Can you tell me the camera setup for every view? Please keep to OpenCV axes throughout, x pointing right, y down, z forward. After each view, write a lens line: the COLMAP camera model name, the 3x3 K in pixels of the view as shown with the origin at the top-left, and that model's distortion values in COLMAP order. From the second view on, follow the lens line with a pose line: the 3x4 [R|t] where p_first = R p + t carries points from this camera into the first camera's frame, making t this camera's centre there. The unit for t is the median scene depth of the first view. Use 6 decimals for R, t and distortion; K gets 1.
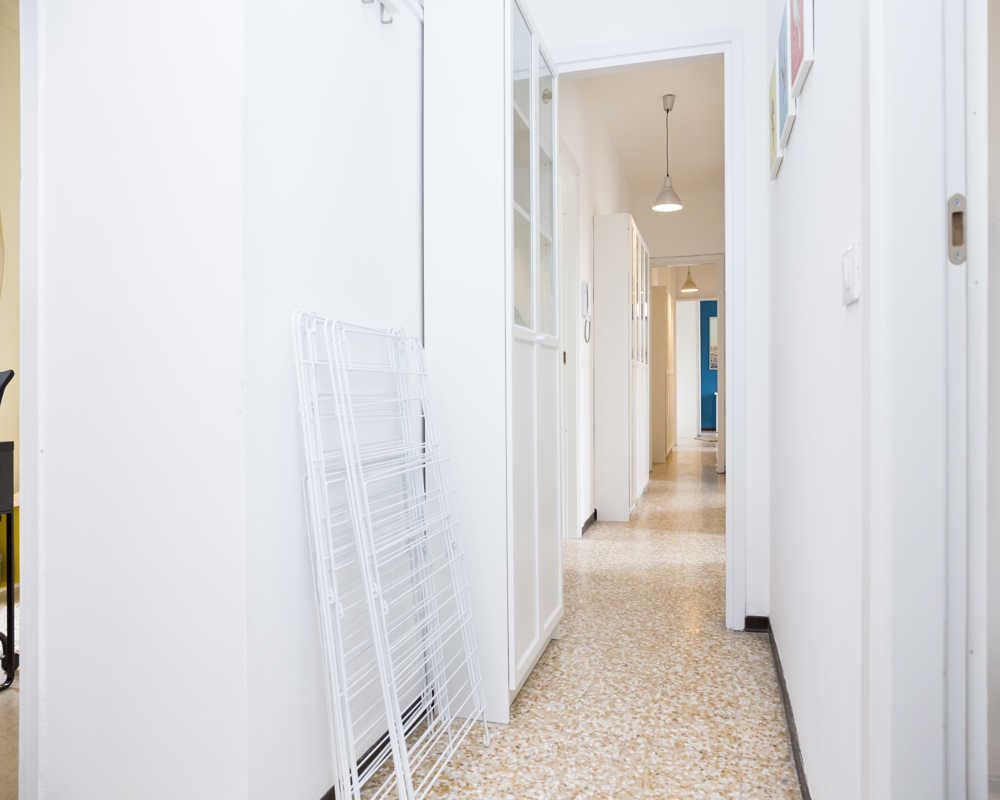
lens RADIAL K [[719.6, 0, 500.0], [0, 719.6, 400.0], [0, 0, 1]] dist [-0.104439, 0.000713]
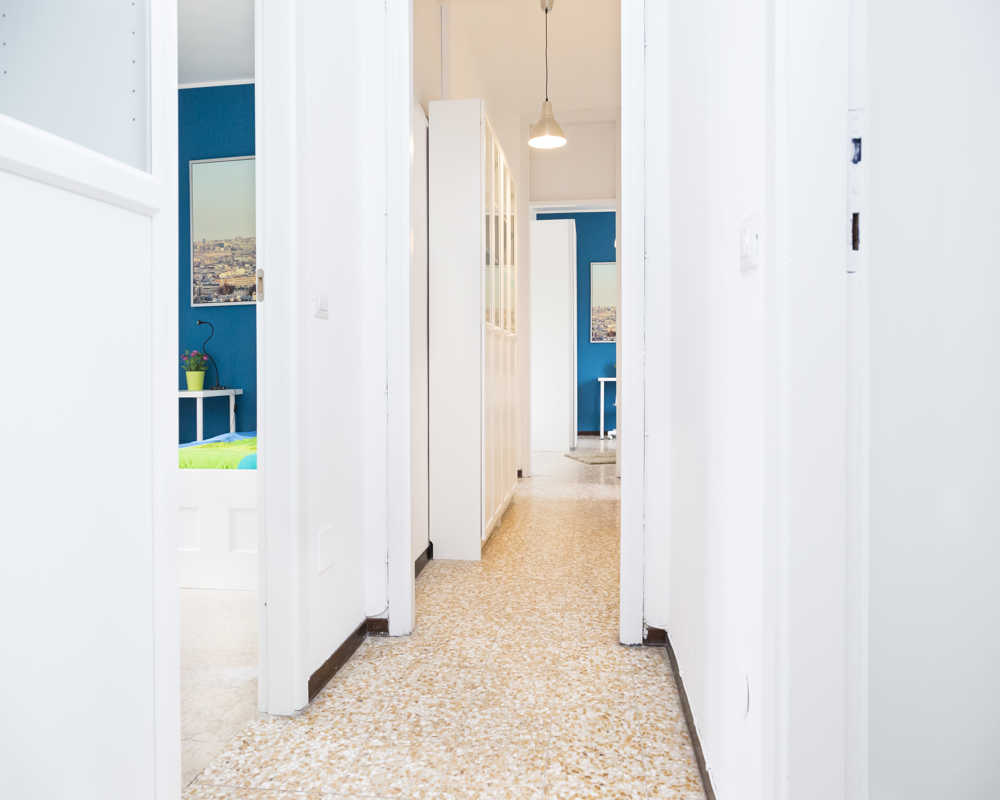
lens RADIAL K [[698.8, 0, 499.1], [0, 698.8, 375.7], [0, 0, 1]] dist [-0.010382, 0.000351]
pose [[0.989613, -0.007101, 0.143579, 0.073996], [0.007002, 0.999975, 0.001196, -0.003455], [-0.143584, -0.000178, 0.989638, 0.242313]]
